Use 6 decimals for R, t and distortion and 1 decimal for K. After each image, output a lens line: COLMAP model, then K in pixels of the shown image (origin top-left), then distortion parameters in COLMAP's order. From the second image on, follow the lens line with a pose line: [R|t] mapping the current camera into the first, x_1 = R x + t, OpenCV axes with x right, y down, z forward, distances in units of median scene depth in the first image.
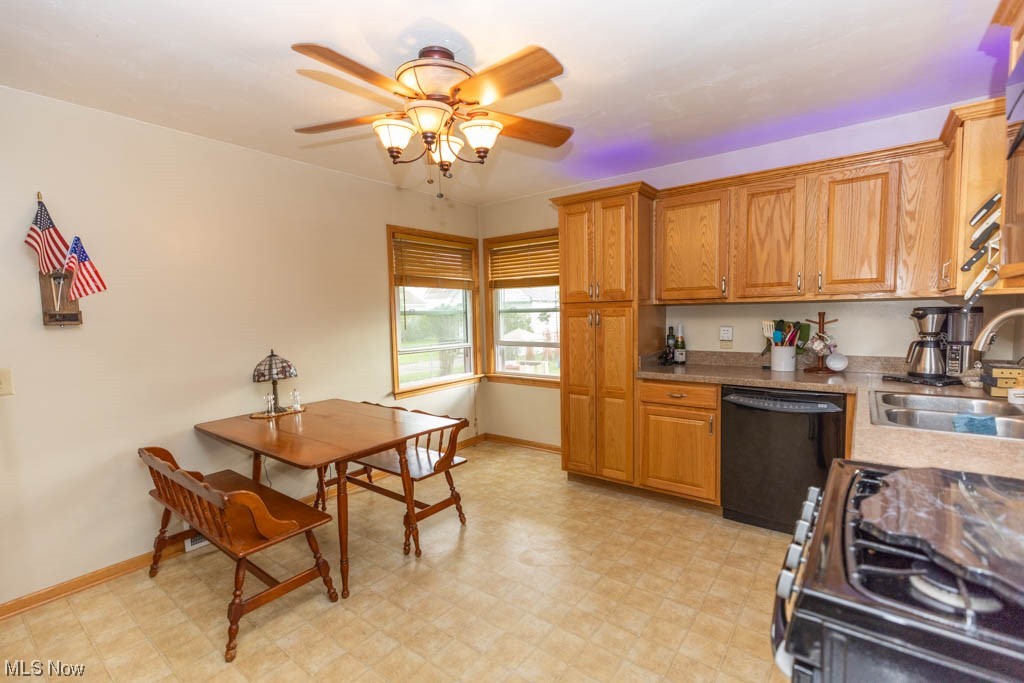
lens RADIAL K [[461.5, 0, 513.2], [0, 461.5, 345.1], [0, 0, 1]] dist [0.002558, 0.000091]
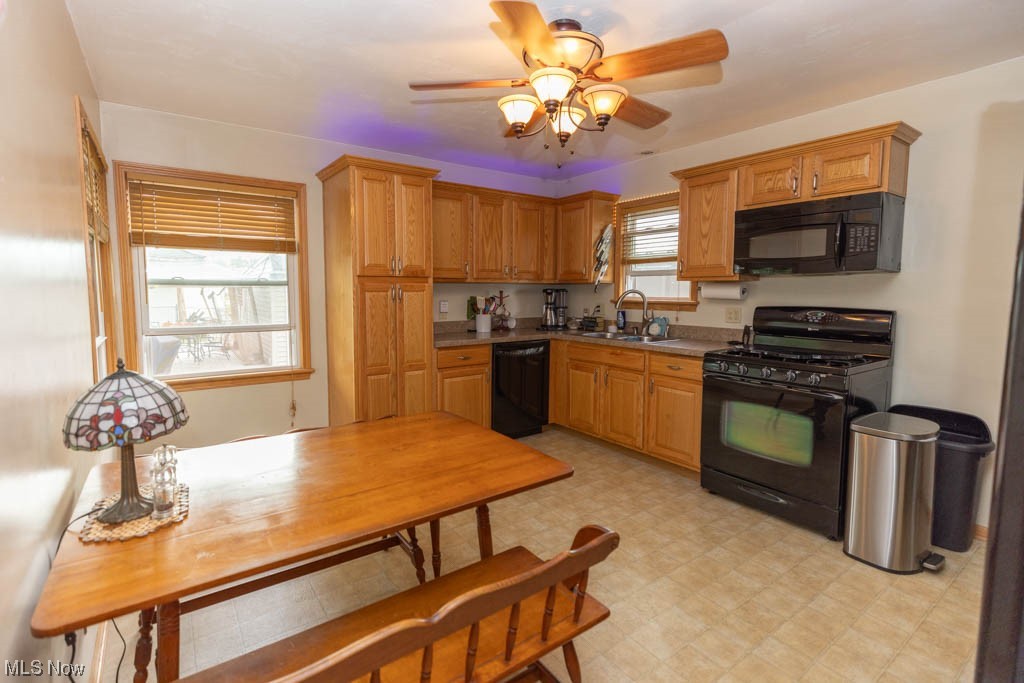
lens RADIAL K [[461.5, 0, 503.8], [0, 461.5, 322.2], [0, 0, 1]] dist [0.002558, 0.000091]
pose [[0.296734, -0.046648, 0.953820, -0.708416], [0.059904, 0.997748, 0.030160, -0.012285], [-0.953080, 0.048188, 0.298860, 0.499934]]
